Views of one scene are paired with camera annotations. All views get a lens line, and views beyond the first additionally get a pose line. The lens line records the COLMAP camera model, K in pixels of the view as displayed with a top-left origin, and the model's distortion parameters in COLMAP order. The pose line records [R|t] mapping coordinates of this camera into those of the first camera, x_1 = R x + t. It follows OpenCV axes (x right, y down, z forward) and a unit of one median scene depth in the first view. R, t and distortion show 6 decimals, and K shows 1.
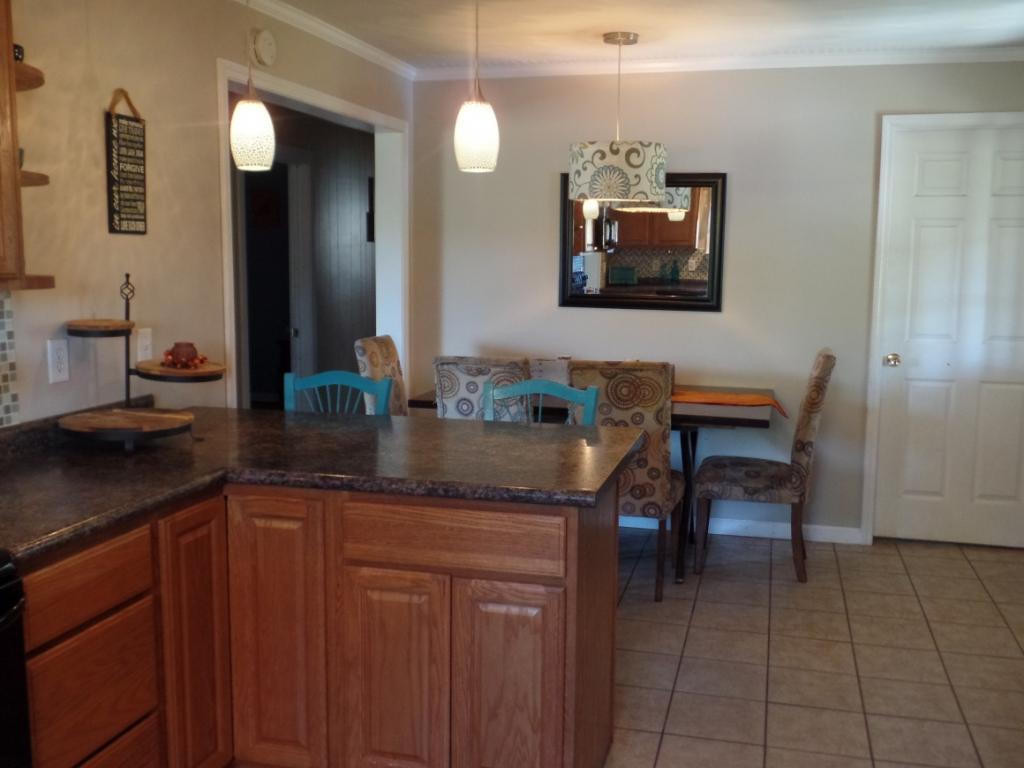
lens RADIAL K [[1015.8, 0, 527.9], [0, 1015.8, 390.3], [0, 0, 1]] dist [-0.003021, -0.034891]
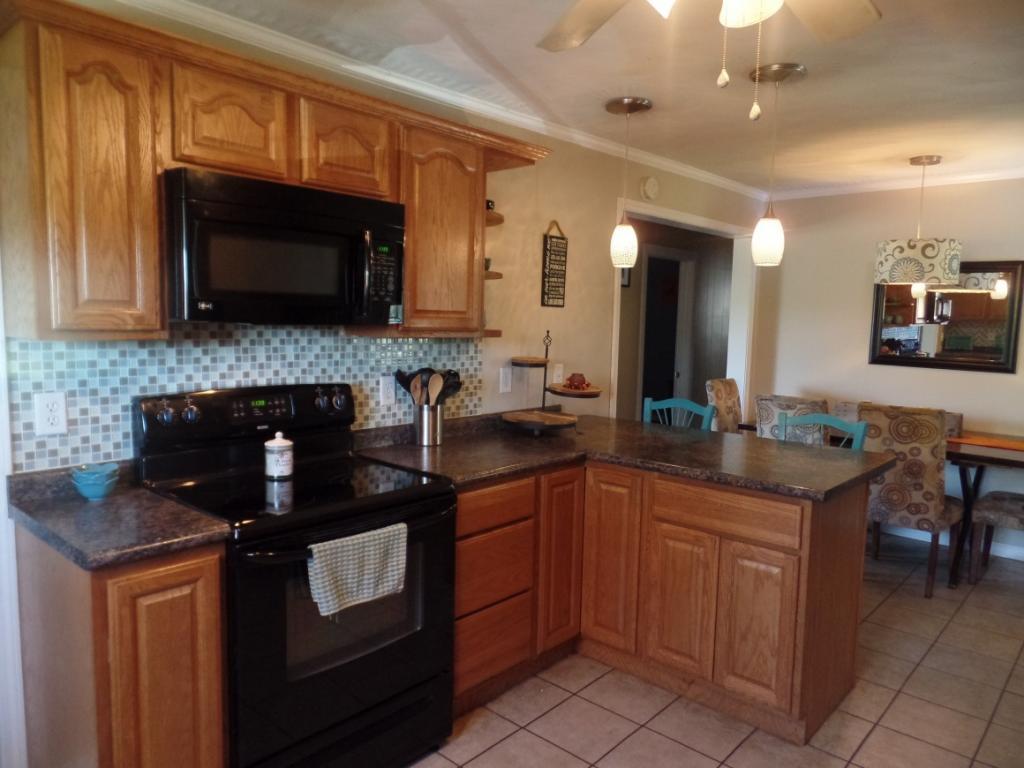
lens RADIAL K [[719.5, 0, 517.7], [0, 719.5, 386.3], [0, 0, 1]] dist [-0.002473, -0.003095]
pose [[0.885564, 0.056440, -0.461077, 0.108726], [-0.077020, 0.996693, -0.025923, 0.010775], [0.458088, 0.058468, 0.886982, -0.065152]]
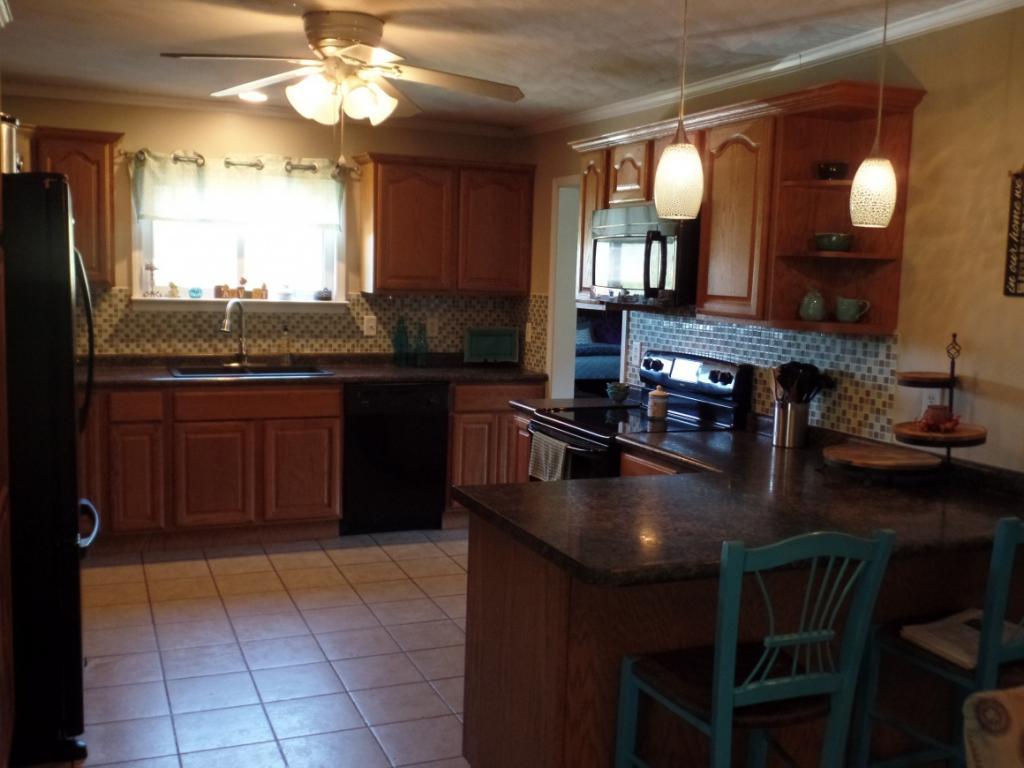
lens RADIAL K [[1023.8, 0, 512.0], [0, 1023.8, 384.0], [0, 0, 1]] dist [0.021055, -0.004048]
pose [[-0.803817, 0.028975, -0.594171, 0.574501], [-0.119120, 0.970743, 0.208489, -0.224294], [0.582829, 0.238364, -0.776848, 1.524634]]
